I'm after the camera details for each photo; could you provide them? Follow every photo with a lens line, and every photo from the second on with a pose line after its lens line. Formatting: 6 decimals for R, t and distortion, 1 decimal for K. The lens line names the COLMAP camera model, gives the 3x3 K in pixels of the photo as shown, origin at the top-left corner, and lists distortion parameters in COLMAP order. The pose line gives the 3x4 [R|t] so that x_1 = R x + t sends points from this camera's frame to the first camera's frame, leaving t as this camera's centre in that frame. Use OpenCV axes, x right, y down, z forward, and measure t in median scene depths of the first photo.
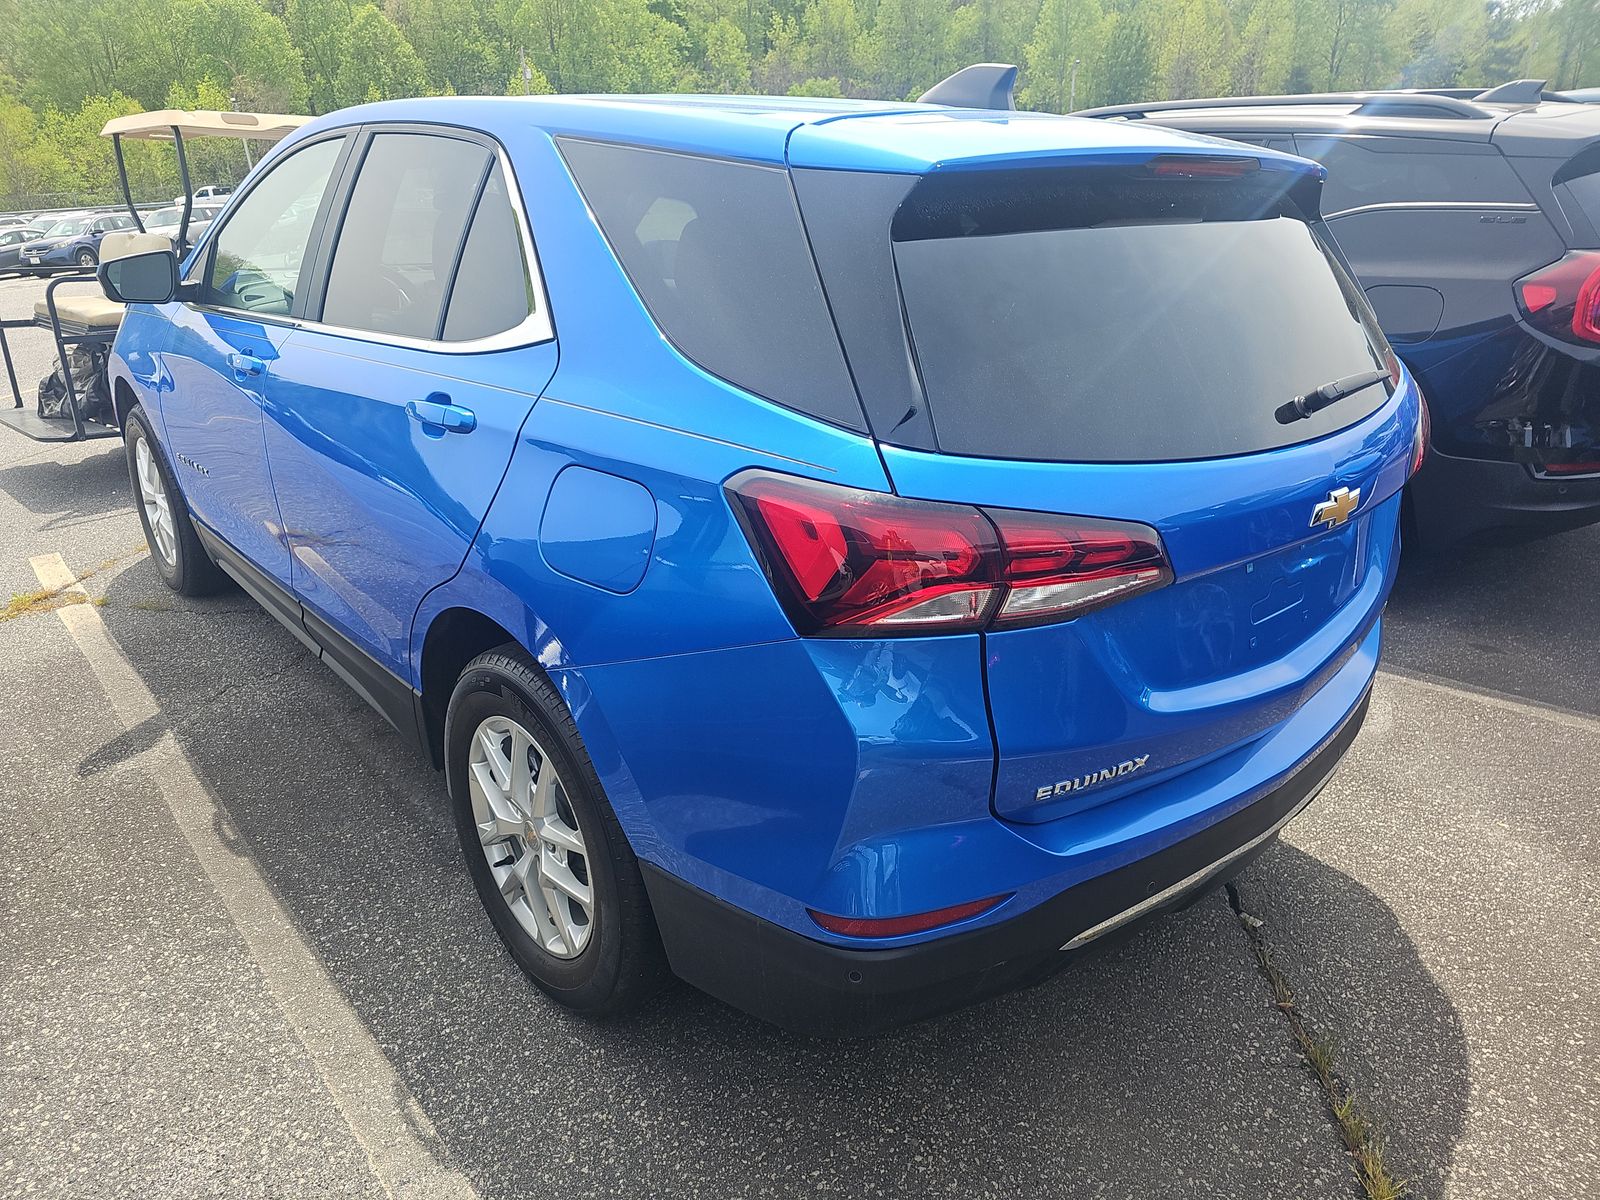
lens RADIAL K [[1094.8, 0, 802.2], [0, 1094.8, 605.7], [0, 0, 1]] dist [0.020236, -0.021255]
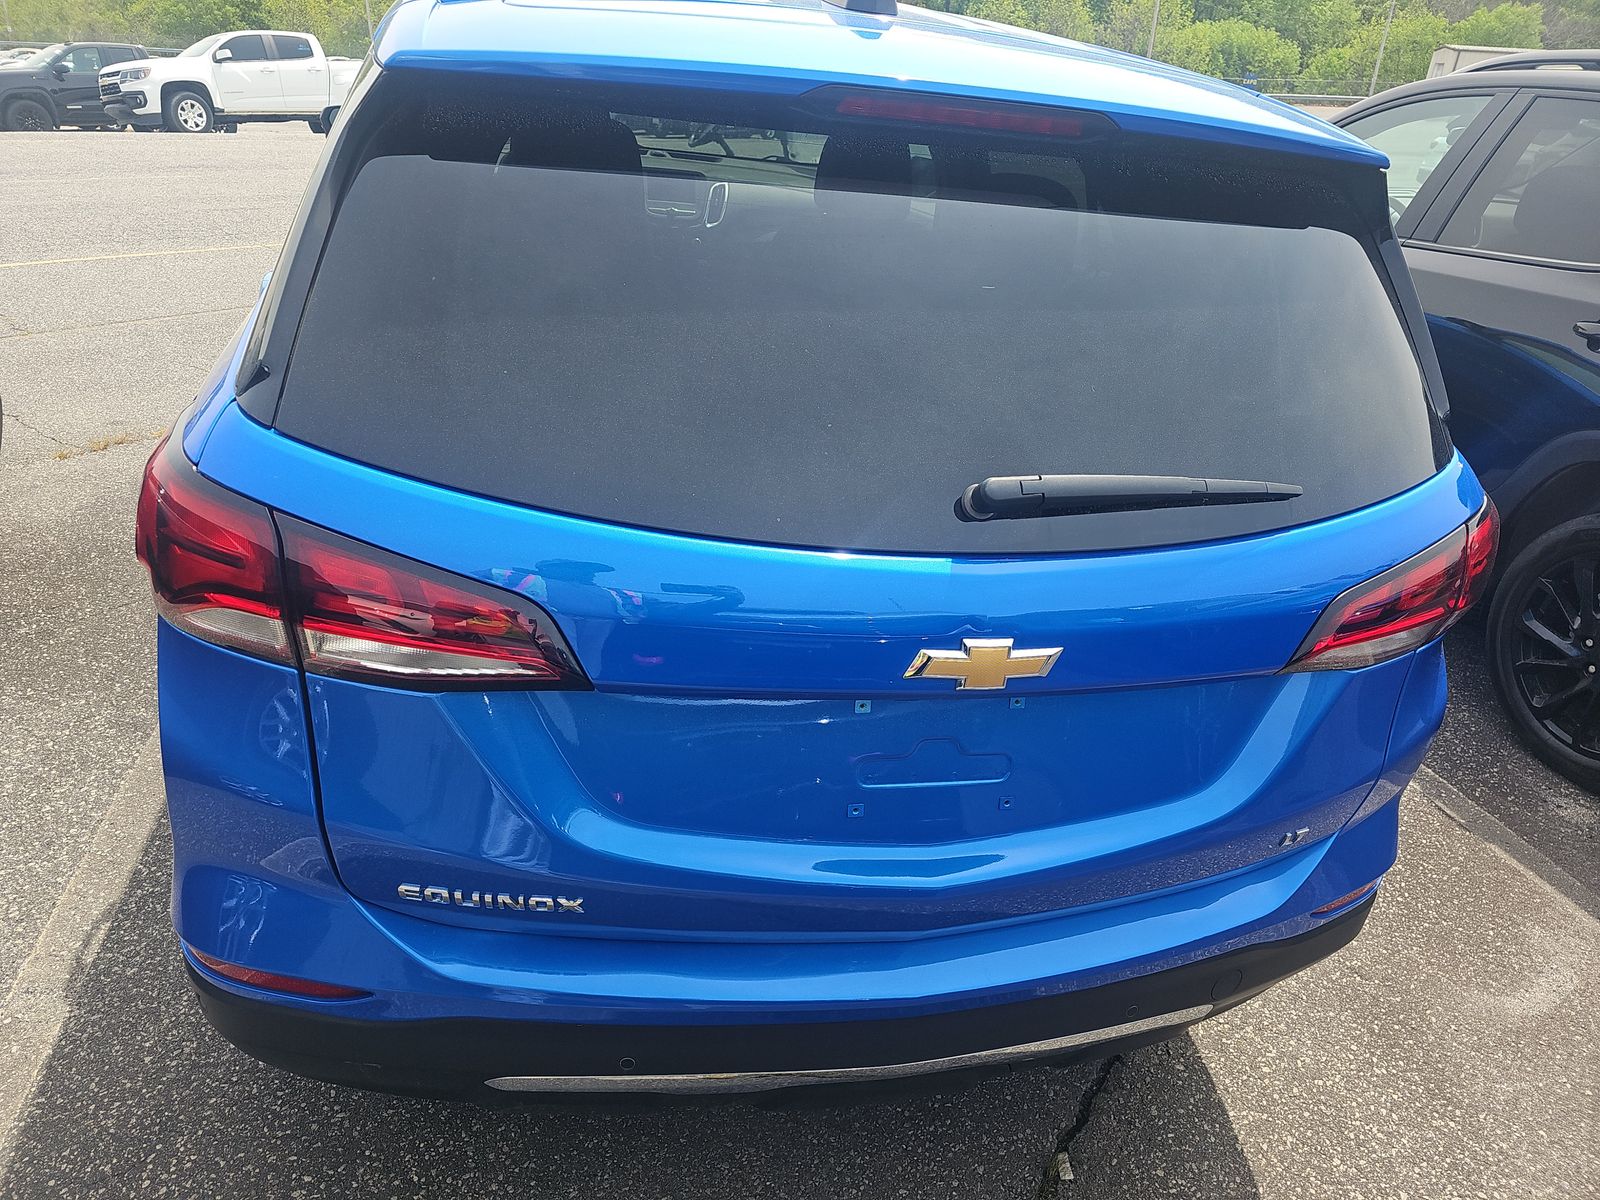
lens RADIAL K [[1094.8, 0, 800.7], [0, 1094.8, 592.6], [0, 0, 1]] dist [0.020236, -0.021255]
pose [[0.868188, 0.288761, -0.403567, 0.571864], [-0.267139, 0.957325, 0.110294, -0.154110], [0.418194, 0.012053, 0.908278, 0.320922]]
